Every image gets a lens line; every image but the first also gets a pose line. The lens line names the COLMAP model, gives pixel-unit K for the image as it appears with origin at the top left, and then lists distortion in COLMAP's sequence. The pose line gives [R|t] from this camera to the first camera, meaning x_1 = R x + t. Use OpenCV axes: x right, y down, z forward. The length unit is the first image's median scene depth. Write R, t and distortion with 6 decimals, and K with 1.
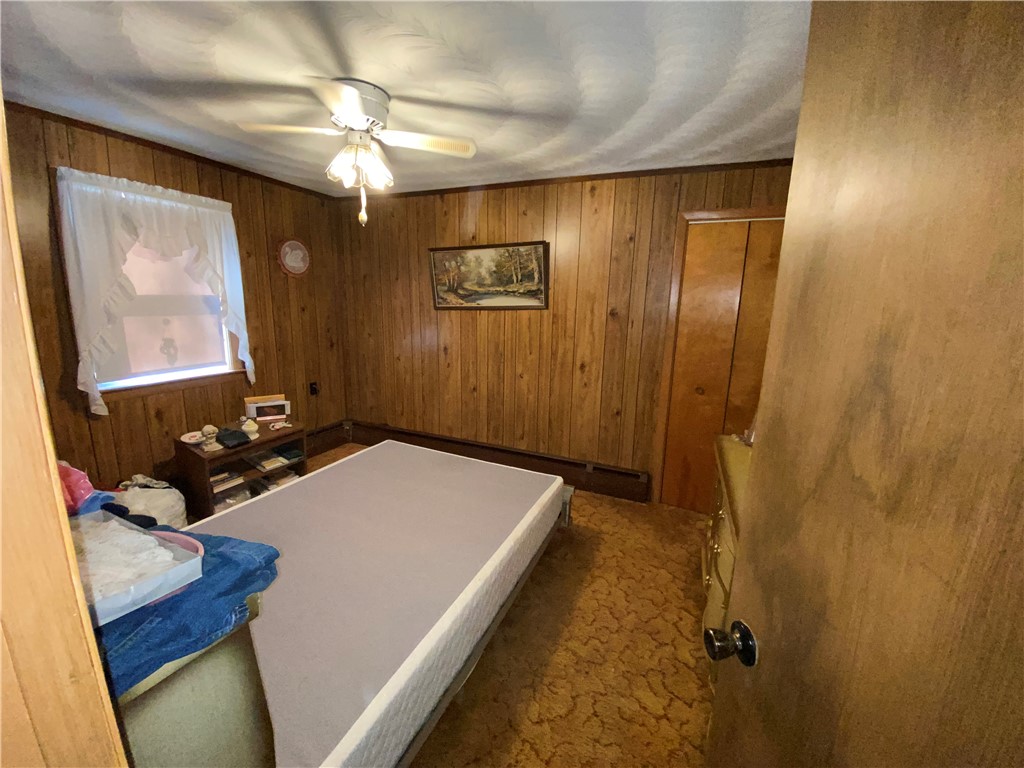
lens RADIAL K [[408.7, 0, 512.0], [0, 408.7, 384.0], [0, 0, 1]] dist [-0.000263, -0.021588]
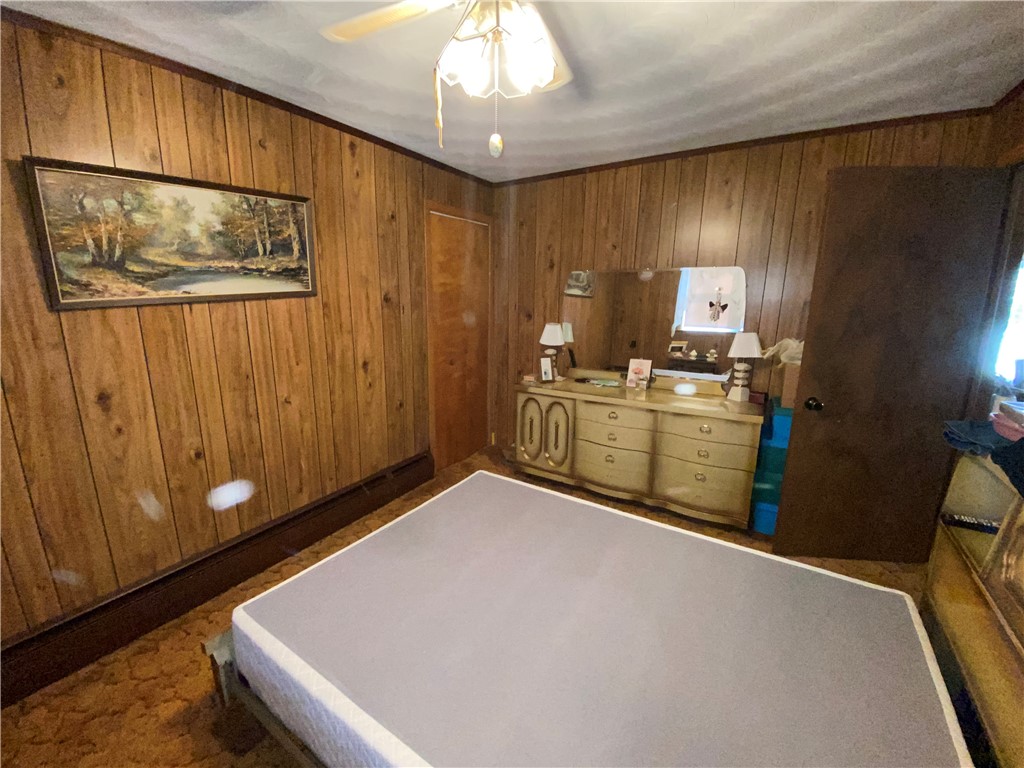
lens RADIAL K [[408.7, 0, 512.0], [0, 408.7, 384.0], [0, 0, 1]] dist [-0.000263, -0.021588]
pose [[0.129220, -0.238886, 0.962411, -0.571563], [0.193109, 0.958029, 0.211870, -0.118043], [-0.972631, 0.158473, 0.169928, 0.553535]]
